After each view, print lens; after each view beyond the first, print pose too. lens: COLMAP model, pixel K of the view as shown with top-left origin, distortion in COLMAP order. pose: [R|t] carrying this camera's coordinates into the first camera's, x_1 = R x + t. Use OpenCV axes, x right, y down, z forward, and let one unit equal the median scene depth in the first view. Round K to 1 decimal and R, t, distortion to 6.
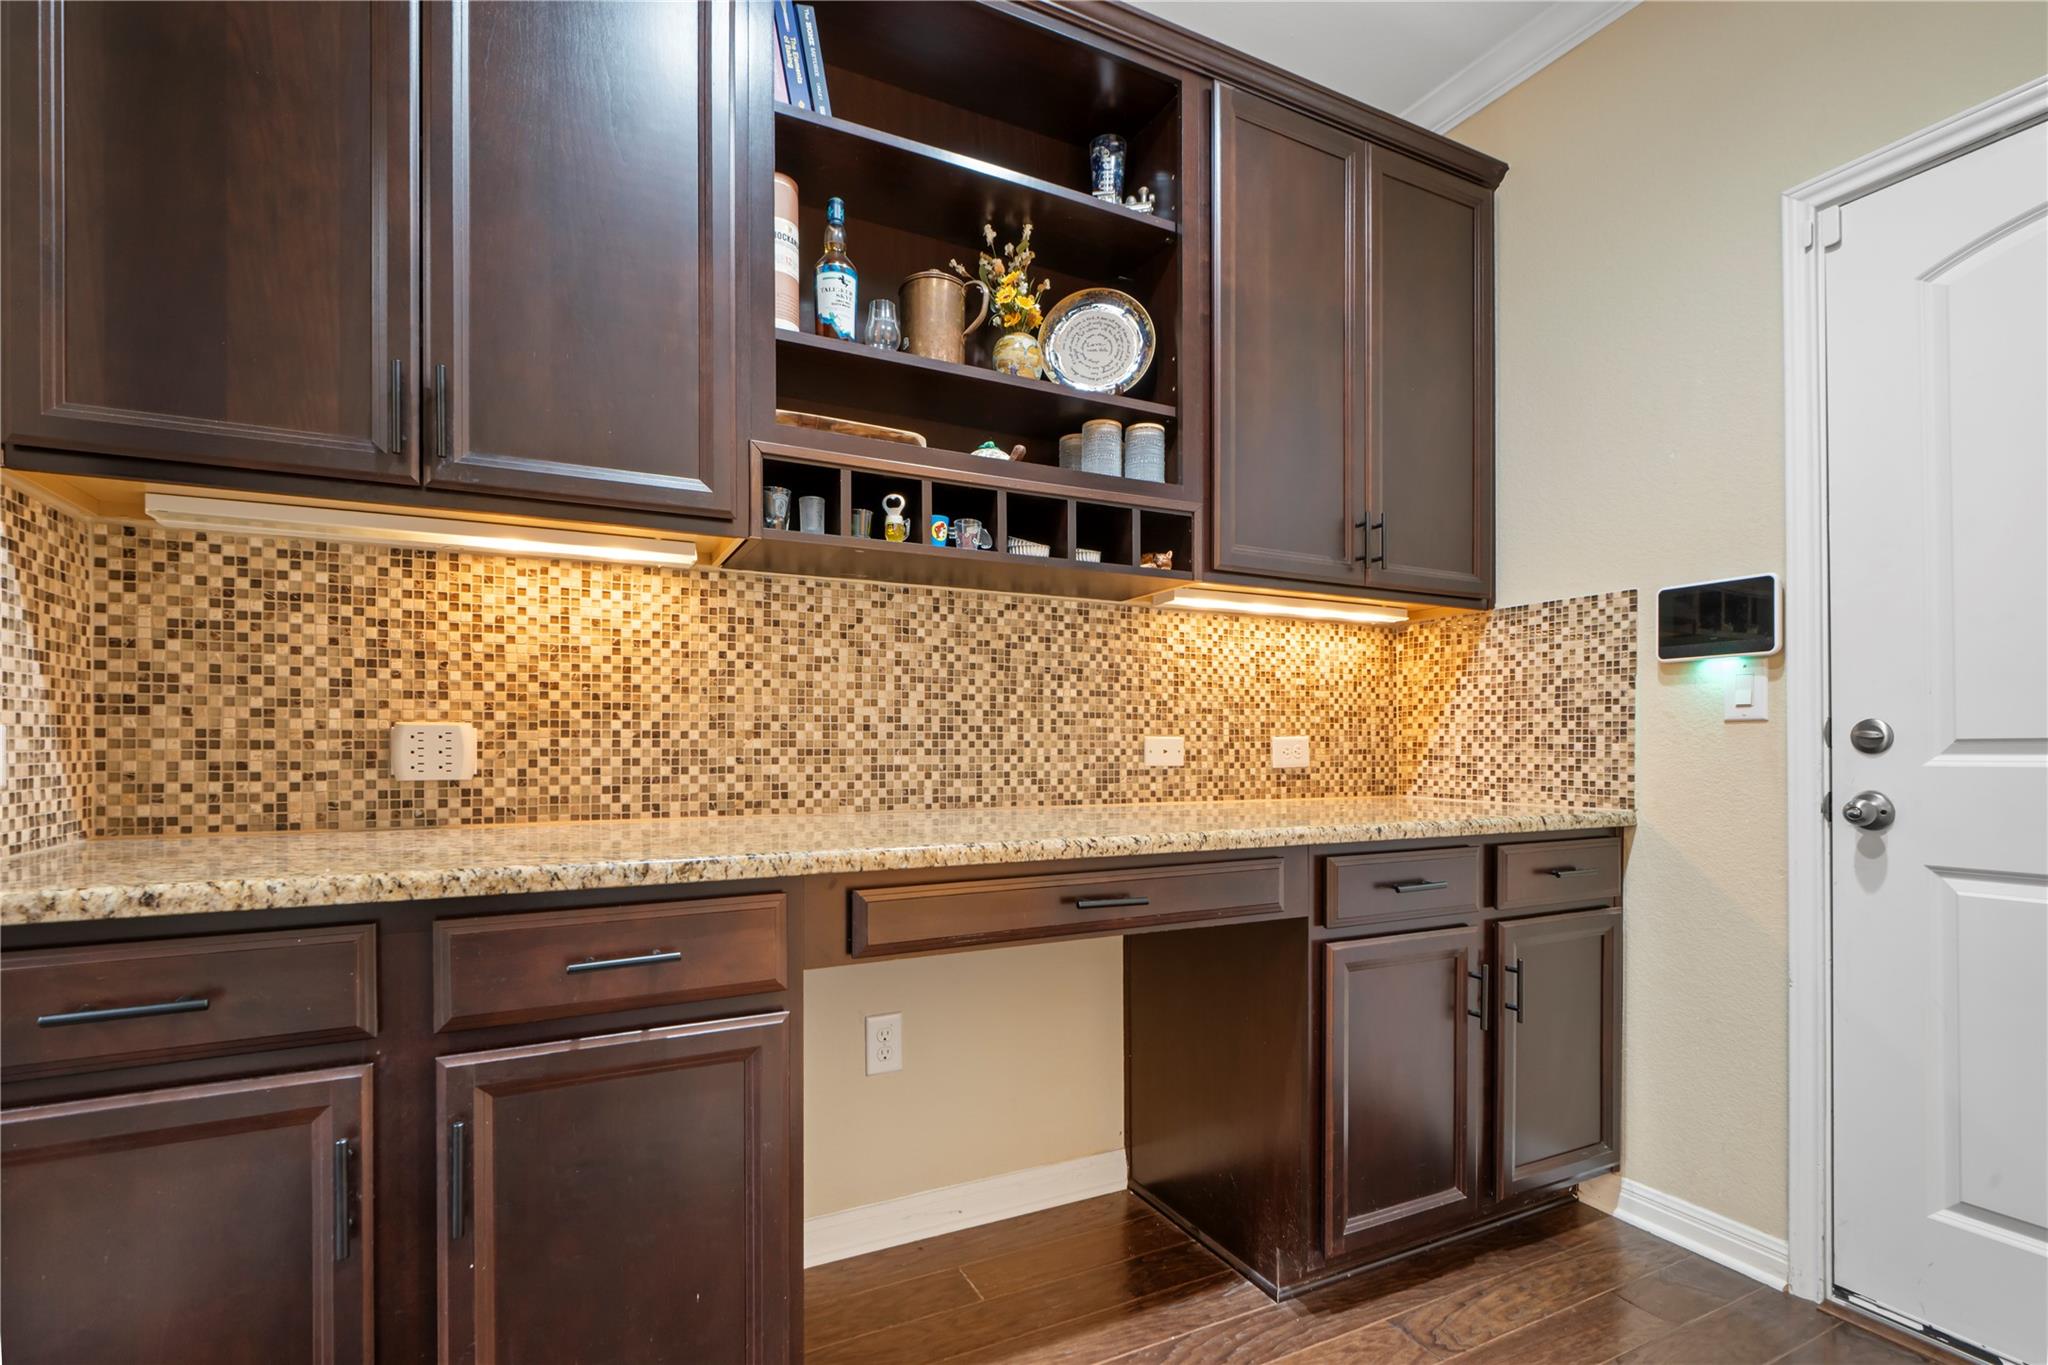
lens RADIAL K [[936.5, 0, 1030.5], [0, 936.5, 753.1], [0, 0, 1]] dist [0.001776, -0.003204]
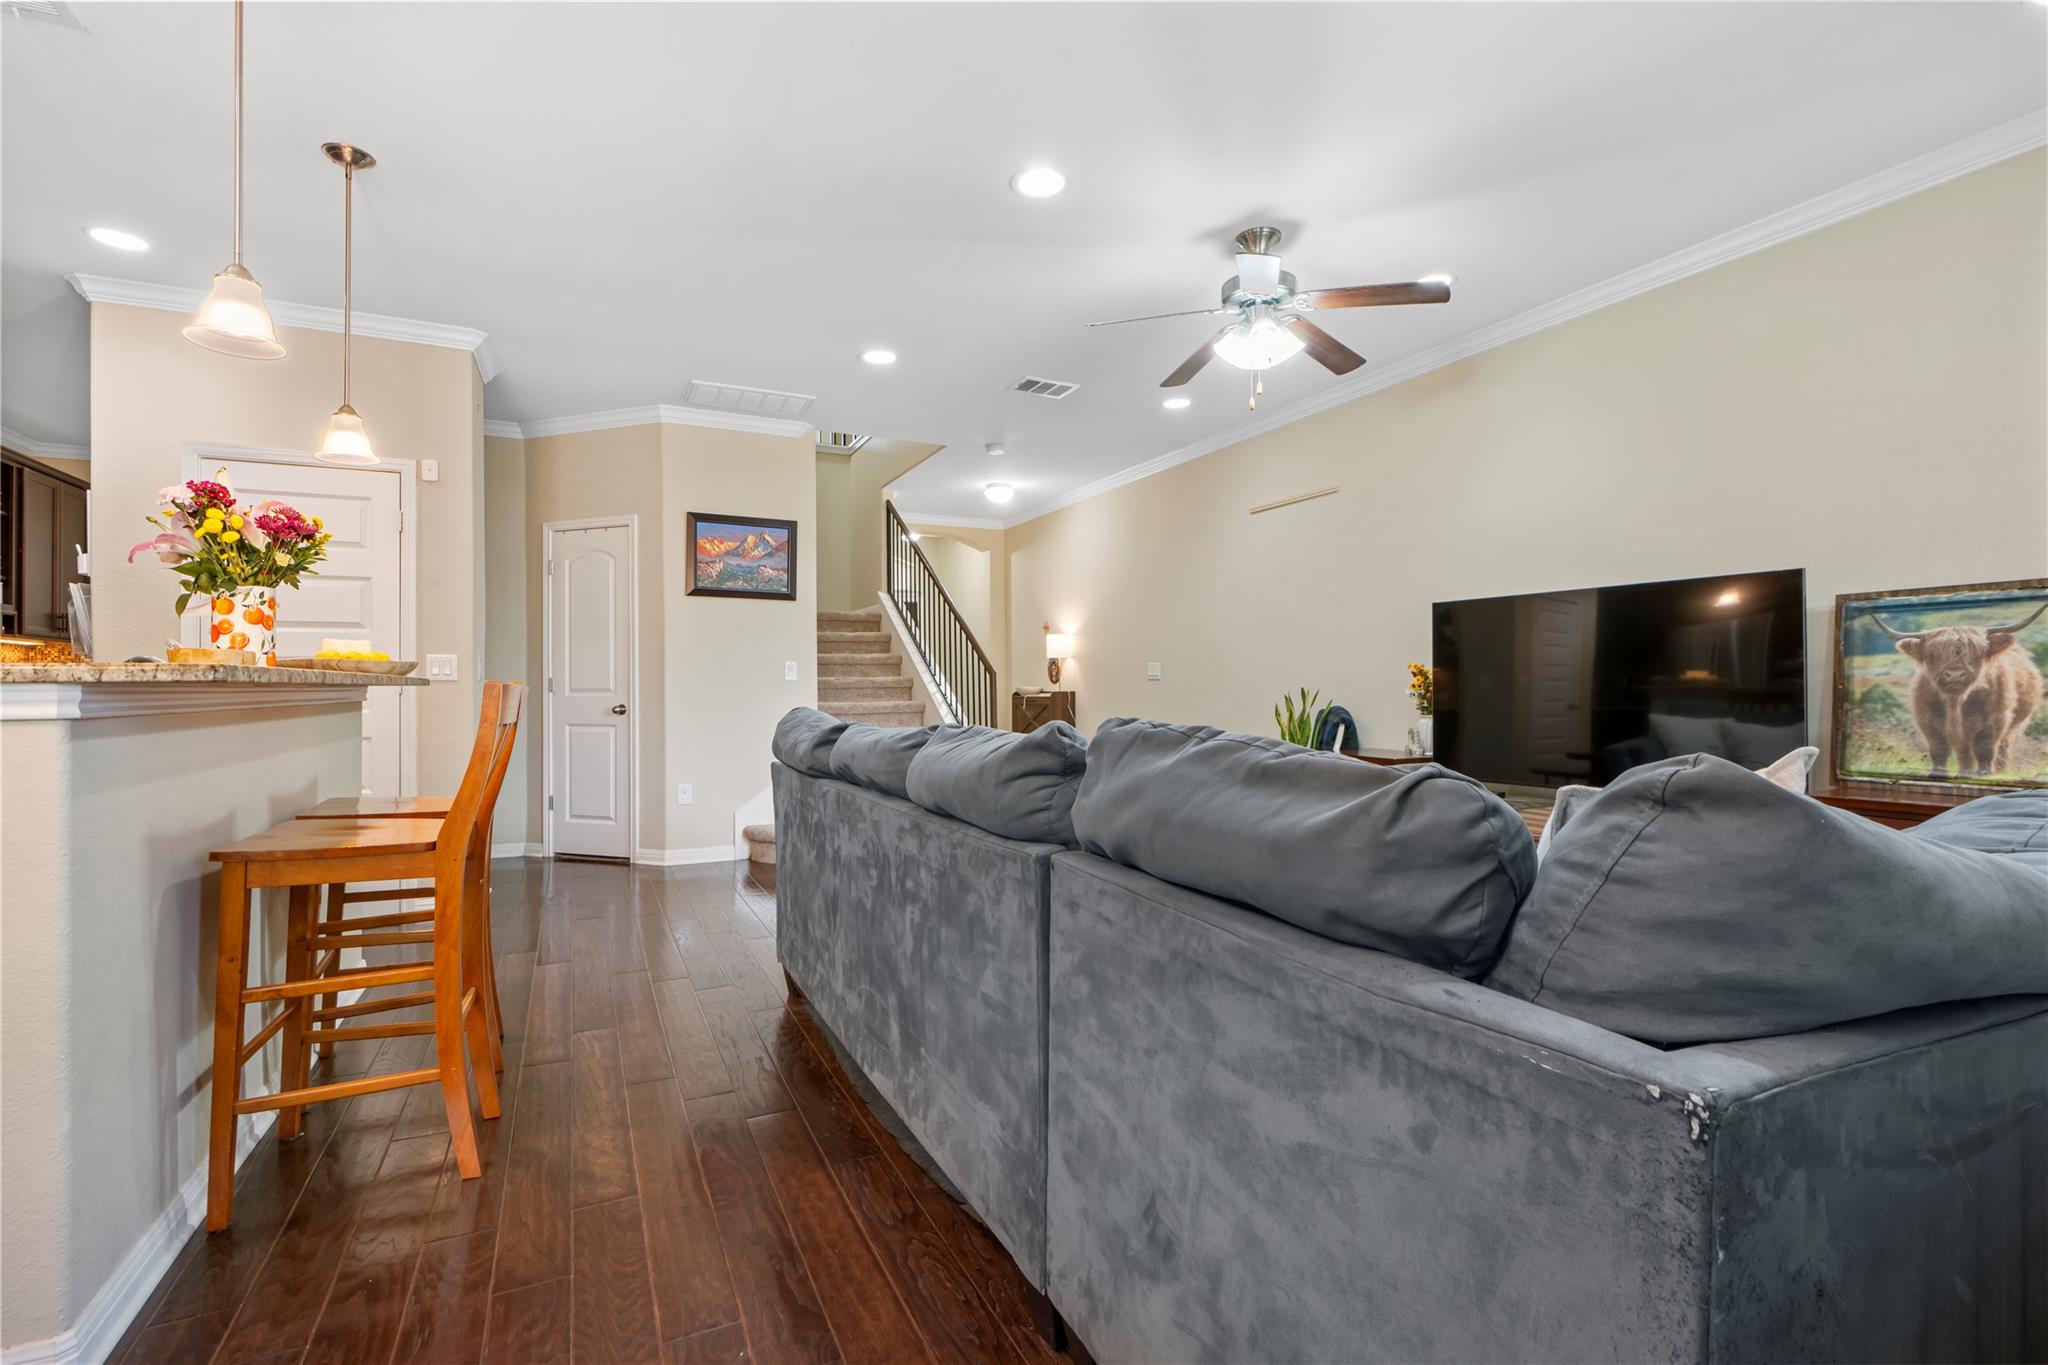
lens RADIAL K [[936.5, 0, 1011.9], [0, 936.5, 676.5], [0, 0, 1]] dist [0.001776, -0.003204]
pose [[0.028201, 0.017775, 0.999444, -2.574845], [0.022005, 0.999589, -0.018398, 0.059010], [-0.999360, 0.022511, 0.027798, -2.117394]]
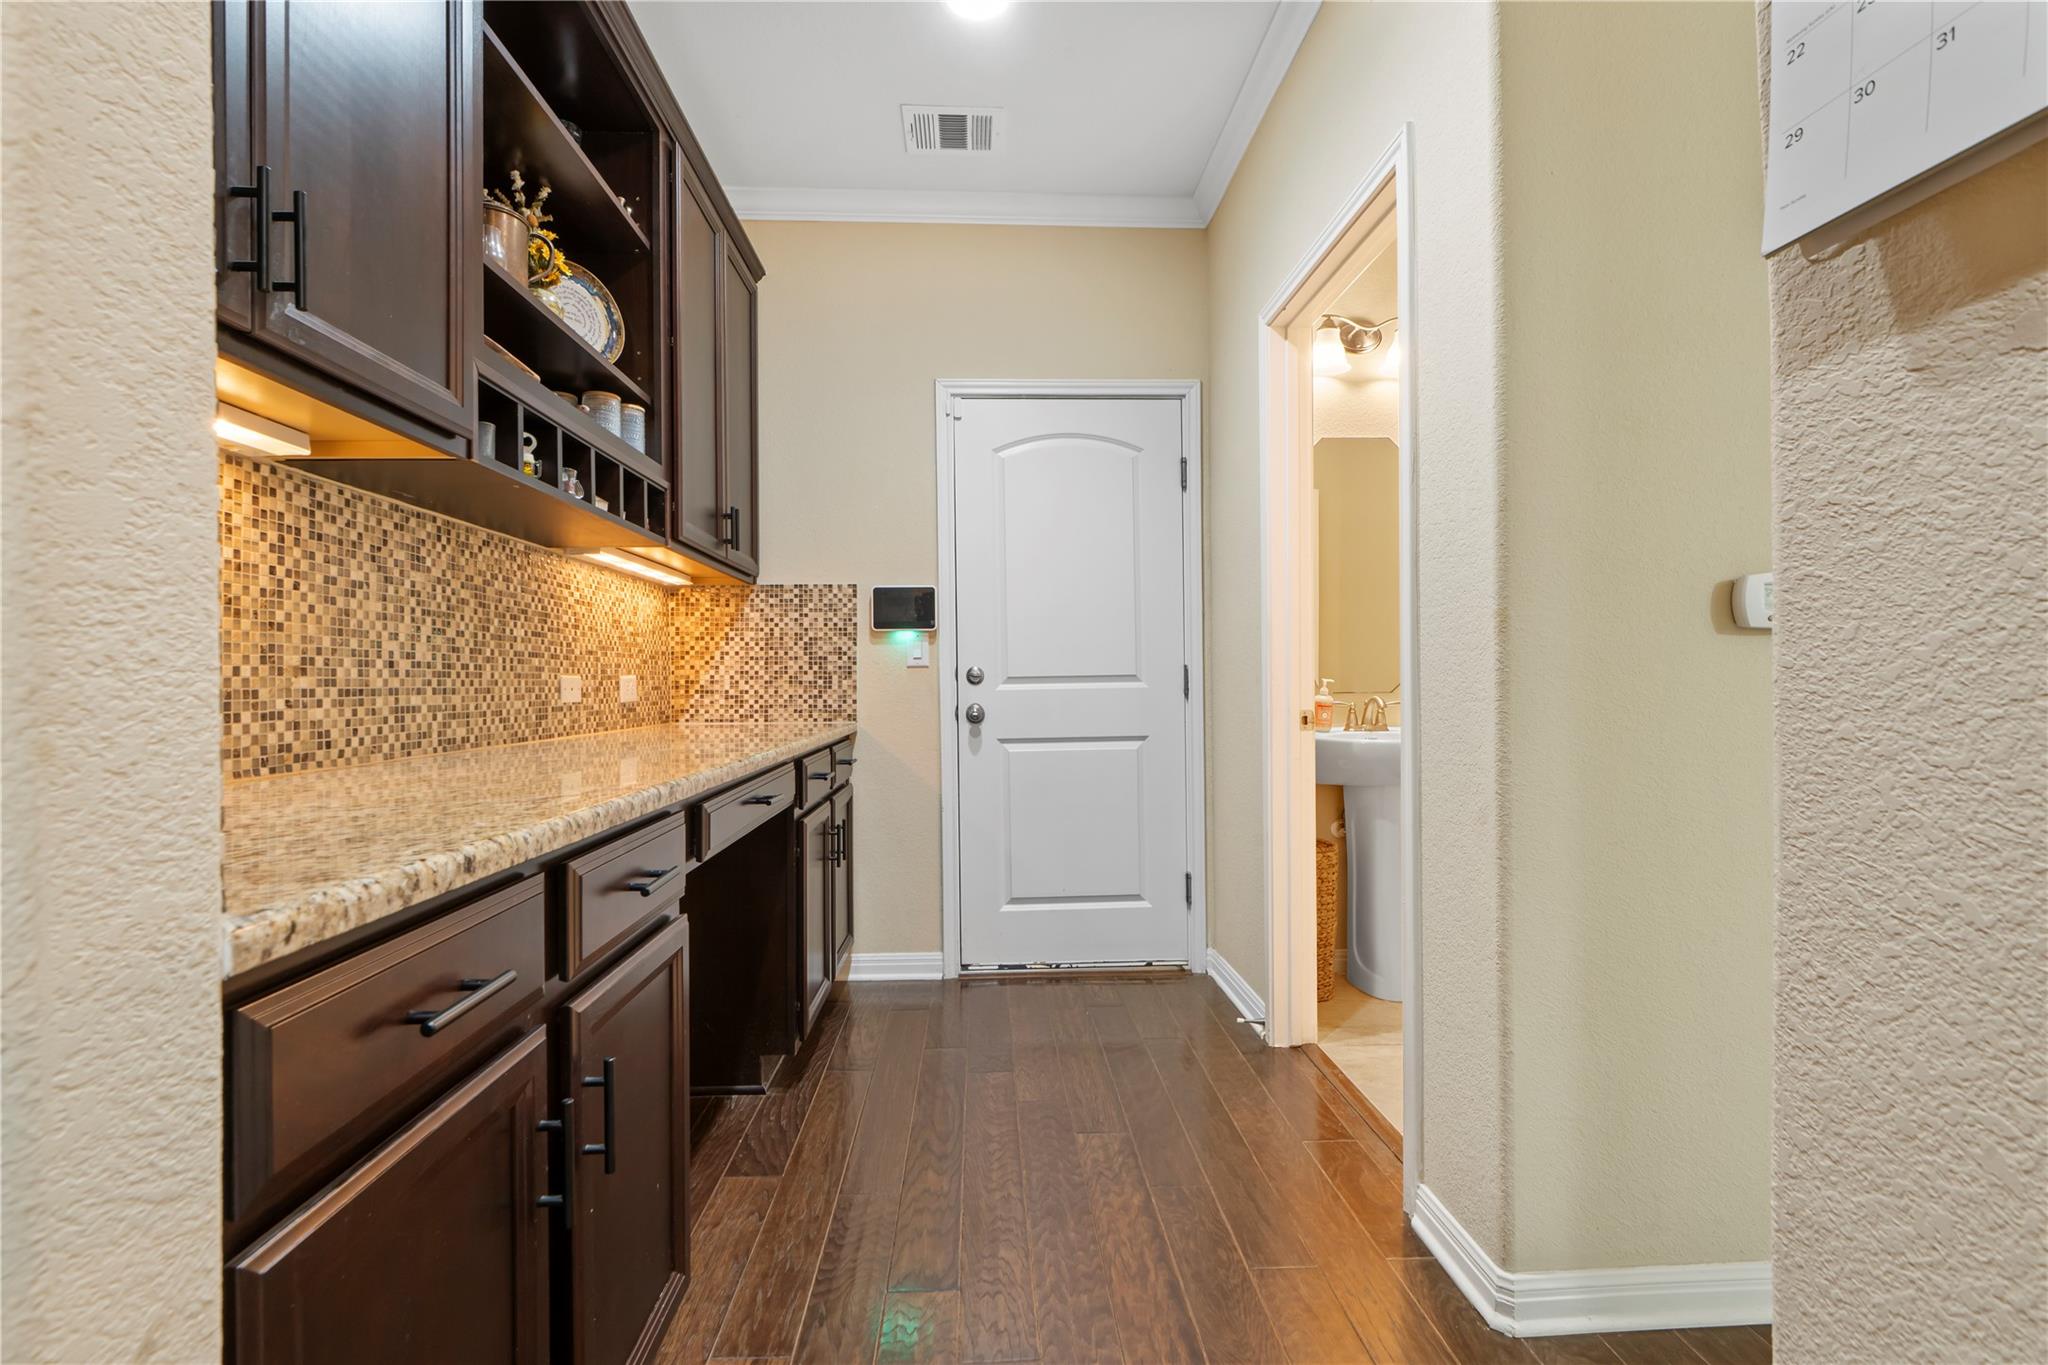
lens RADIAL K [[936.5, 0, 1005.8], [0, 936.5, 685.9], [0, 0, 1]] dist [0.001776, -0.003204]
pose [[0.419986, -0.008266, 0.907493, -0.721177], [0.016425, 0.999864, 0.001506, 0.001461], [-0.907382, 0.014273, 0.420065, 0.098674]]
